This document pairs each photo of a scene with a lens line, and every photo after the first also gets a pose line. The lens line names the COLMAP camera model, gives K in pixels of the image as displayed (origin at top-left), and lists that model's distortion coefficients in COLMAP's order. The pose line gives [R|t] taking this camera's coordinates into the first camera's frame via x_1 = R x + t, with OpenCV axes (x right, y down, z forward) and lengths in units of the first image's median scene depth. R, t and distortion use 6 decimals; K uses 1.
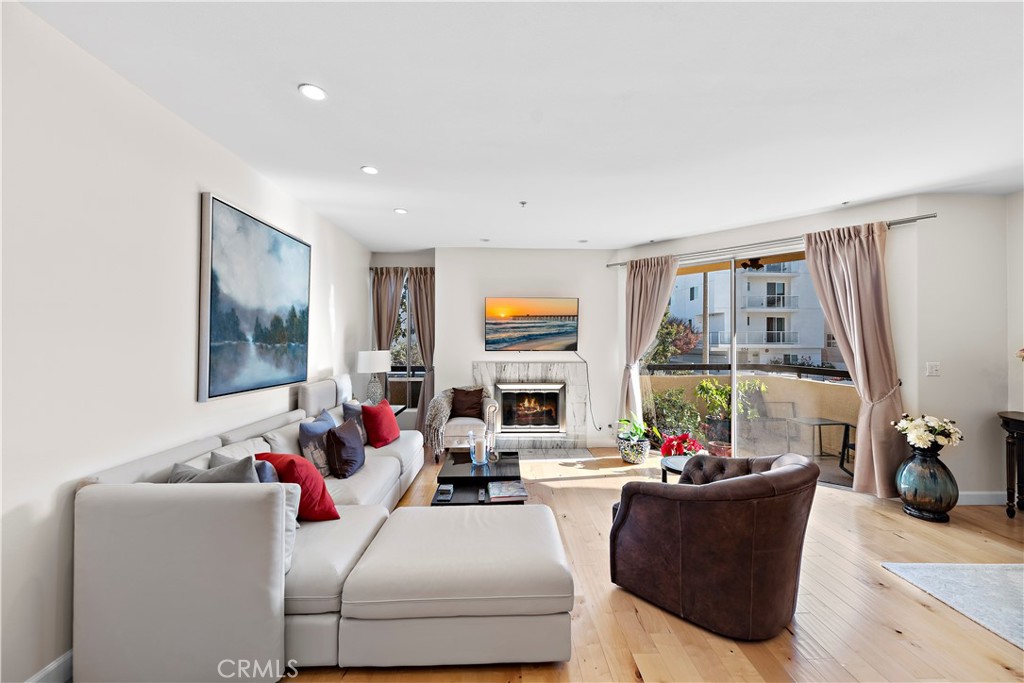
lens RADIAL K [[401.3, 0, 513.4], [0, 401.3, 340.9], [0, 0, 1]] dist [0.018404, -0.005402]
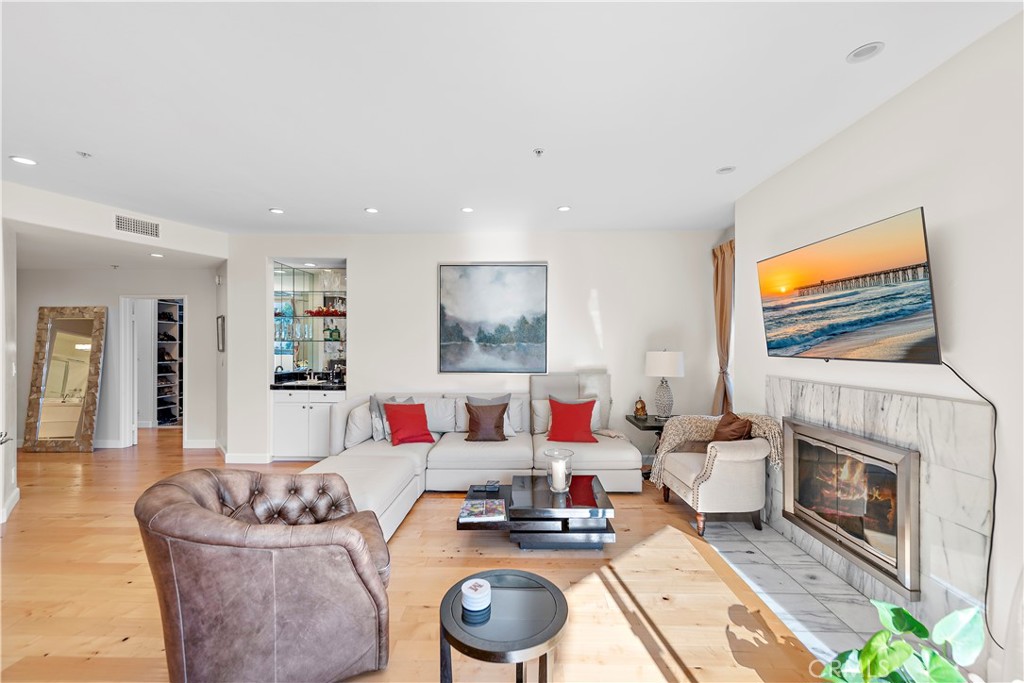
lens RADIAL K [[406.7, 0, 509.5], [0, 406.7, 345.1], [0, 0, 1]] dist [0.017716, -0.005526]
pose [[-0.059623, 0.002944, -0.998217, 0.543079], [0.004643, 0.999986, 0.002672, 0.005290], [0.998210, -0.004475, -0.059636, 0.689798]]
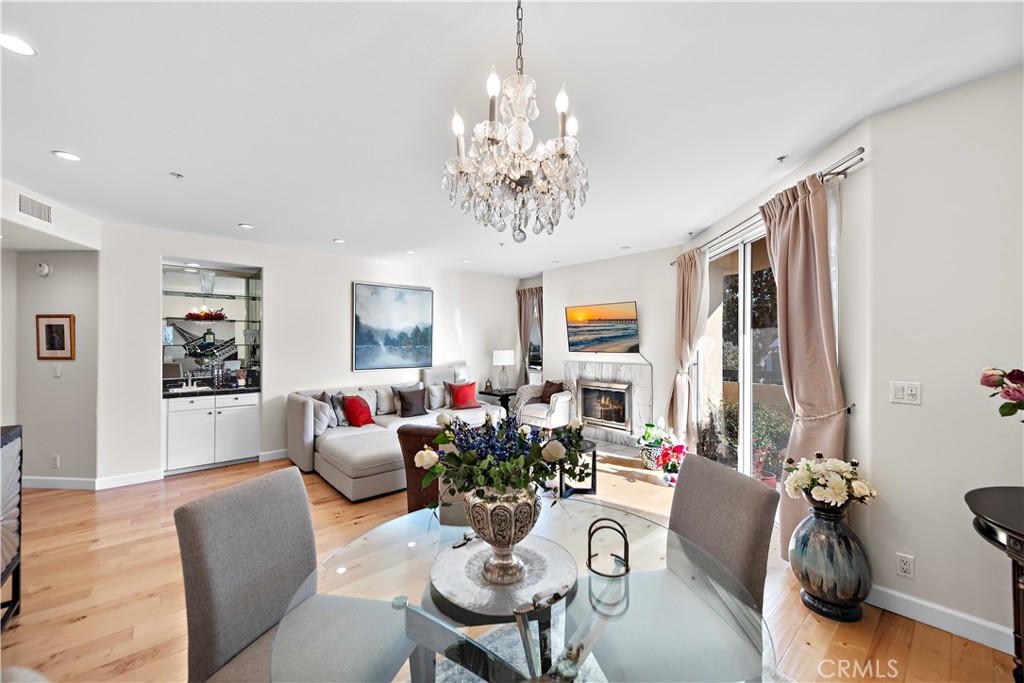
lens RADIAL K [[401.3, 0, 513.4], [0, 401.3, 340.9], [0, 0, 1]] dist [0.018404, -0.005402]
pose [[0.637820, -0.005329, -0.770167, 0.770492], [0.008029, 0.999968, -0.000269, -0.008746], [0.770144, -0.006012, 0.637842, 0.108898]]
